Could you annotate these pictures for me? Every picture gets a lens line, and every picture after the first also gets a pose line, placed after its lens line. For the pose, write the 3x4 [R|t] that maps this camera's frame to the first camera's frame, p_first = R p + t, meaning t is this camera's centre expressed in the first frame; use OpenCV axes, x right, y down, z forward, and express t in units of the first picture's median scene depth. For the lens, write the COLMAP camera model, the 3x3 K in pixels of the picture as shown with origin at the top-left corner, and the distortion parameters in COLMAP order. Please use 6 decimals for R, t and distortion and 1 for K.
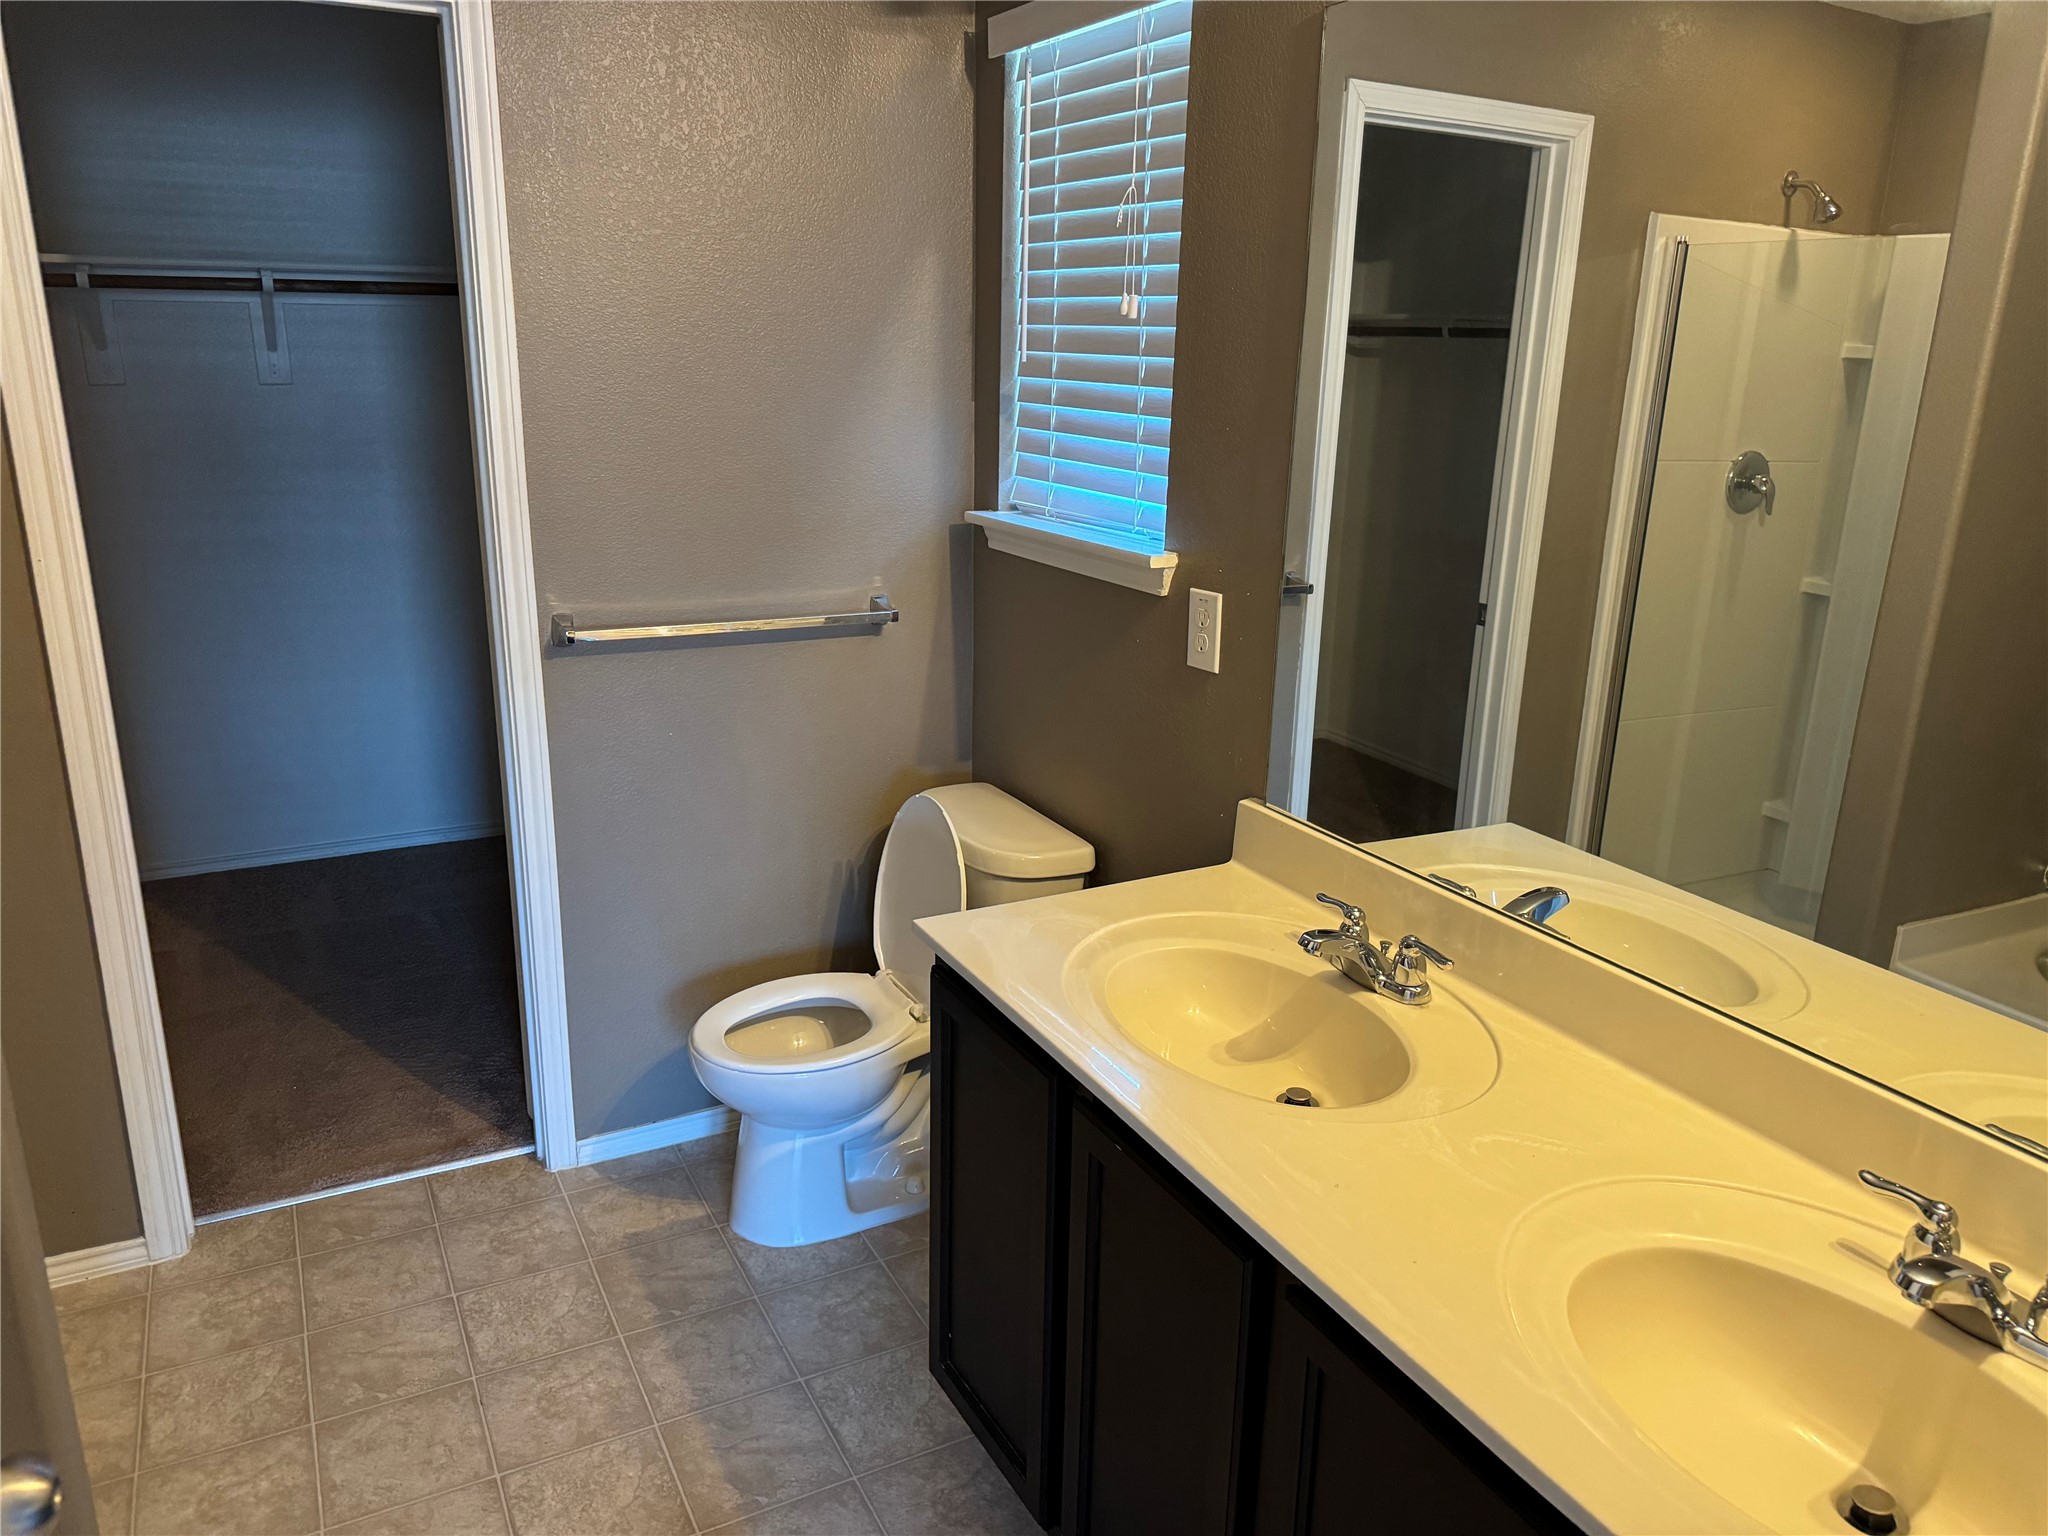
lens RADIAL K [[1439.2, 0, 1016.1], [0, 1439.2, 777.8], [0, 0, 1]] dist [0.028194, -0.038954]
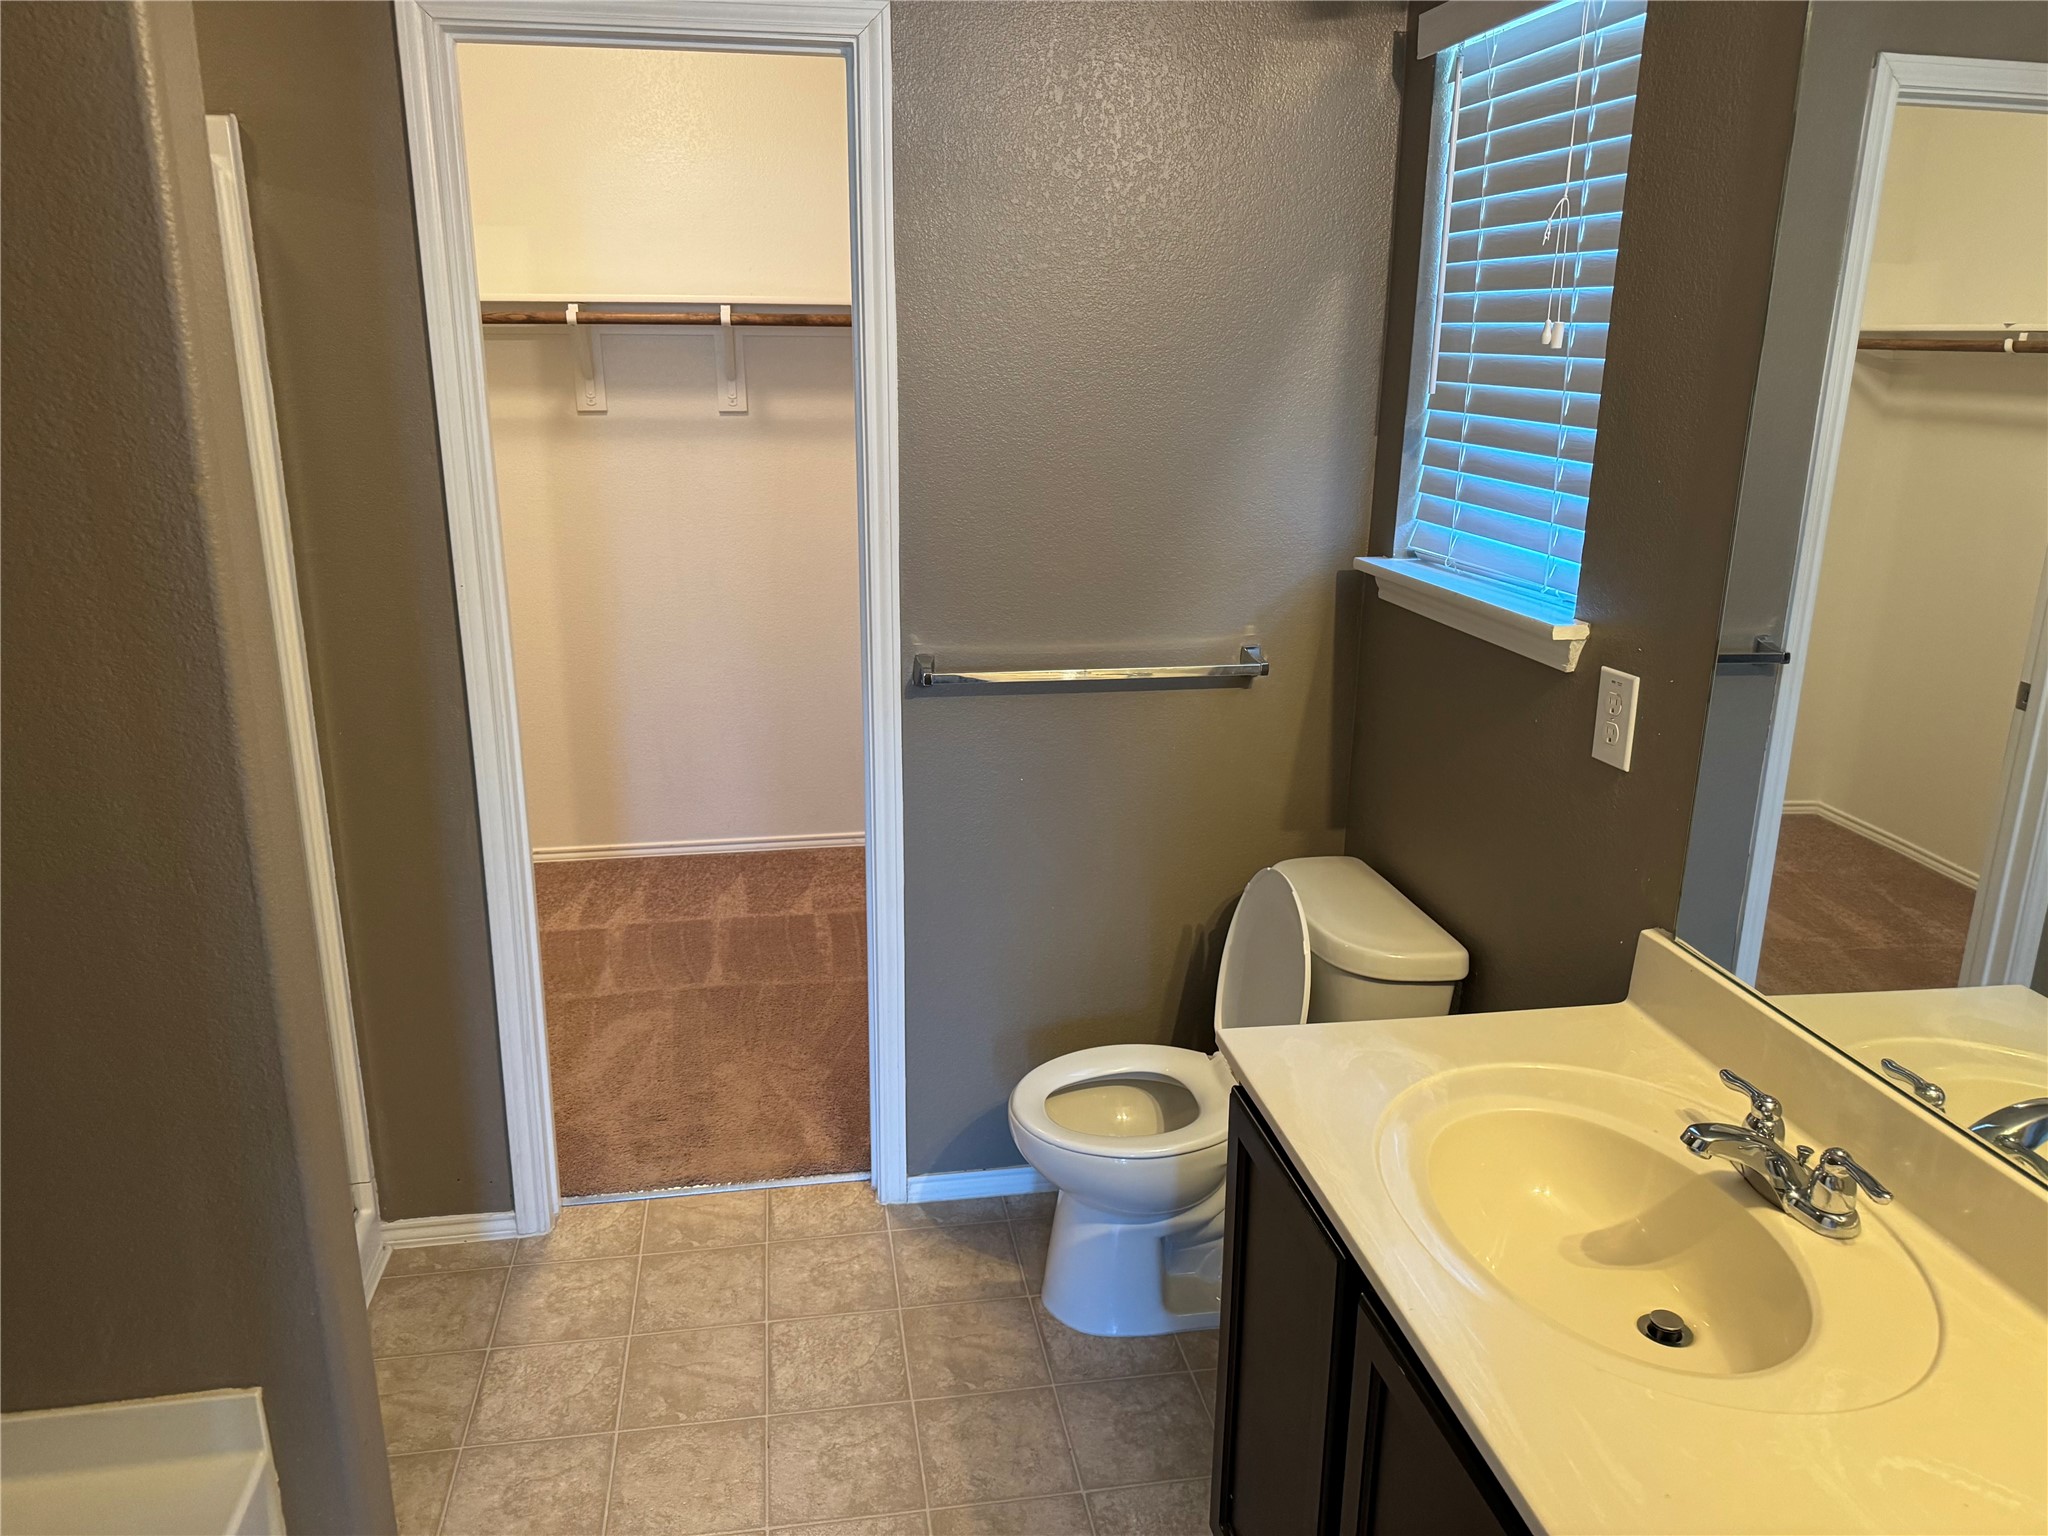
lens RADIAL K [[1439.2, 0, 1018.5], [0, 1439.2, 758.4], [0, 0, 1]] dist [0.028194, -0.038954]
pose [[0.950231, 0.075614, -0.302230, 0.052390], [-0.079784, 0.996811, -0.001455, -0.045633], [0.301156, 0.025496, 0.953234, 0.083956]]
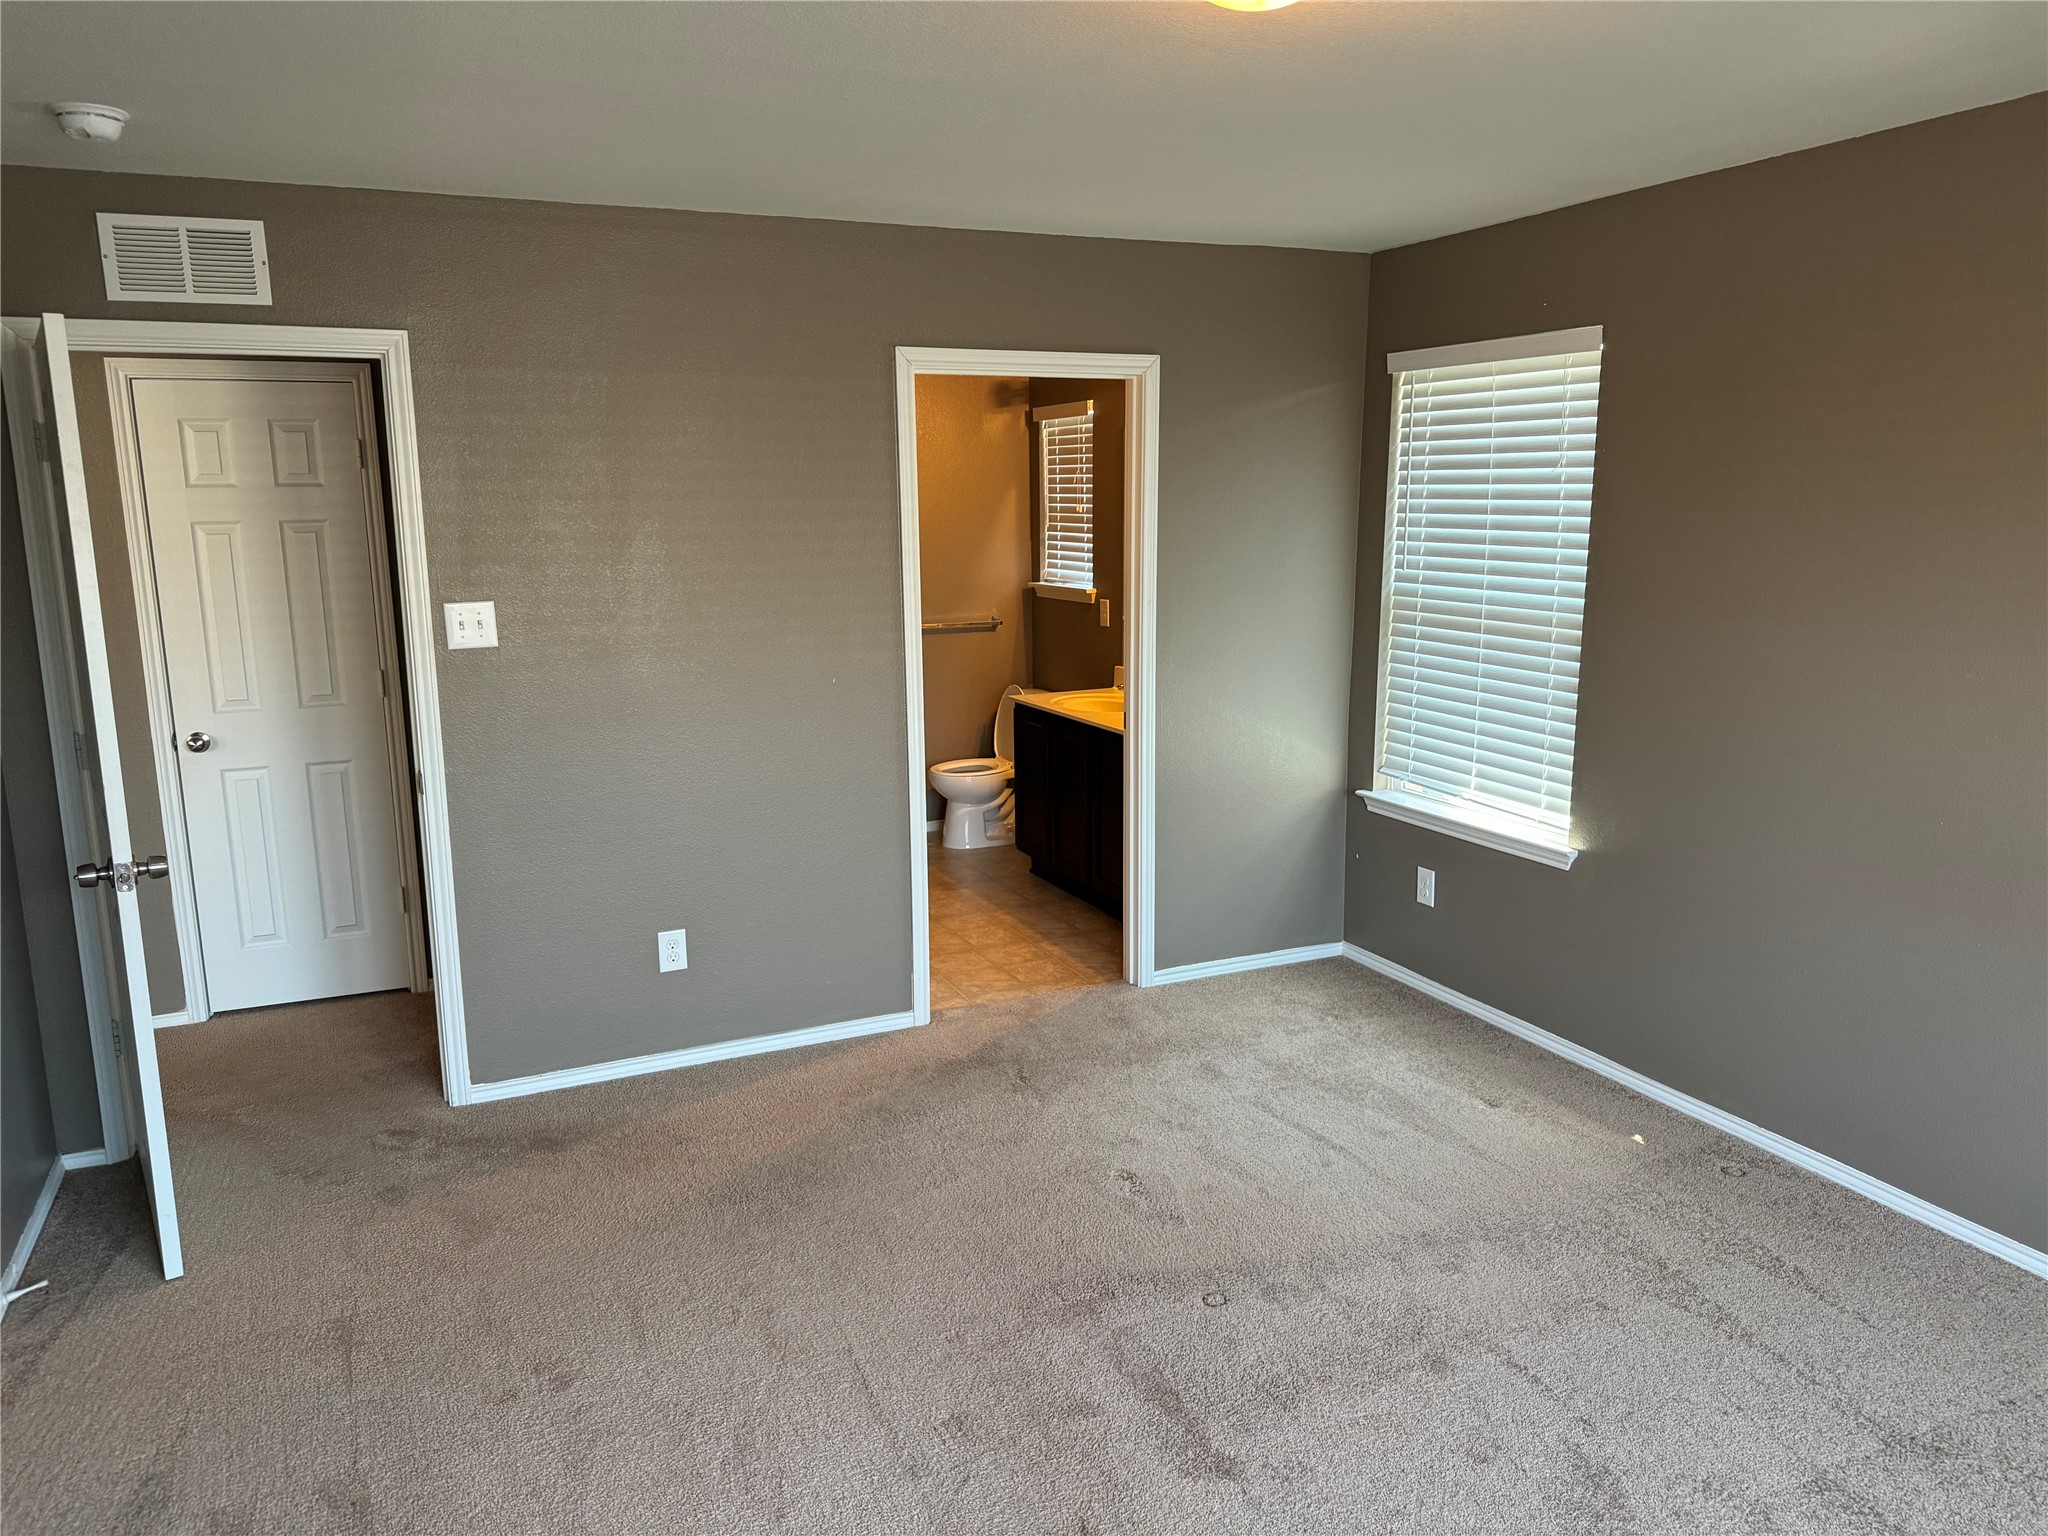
lens RADIAL K [[1439.2, 0, 1011.3], [0, 1439.2, 785.2], [0, 0, 1]] dist [0.028194, -0.038954]
pose [[0.996783, -0.016565, -0.078414, 0.152593], [0.008690, 0.994977, -0.099730, 0.505599], [0.079672, 0.098728, 0.991920, -1.785674]]
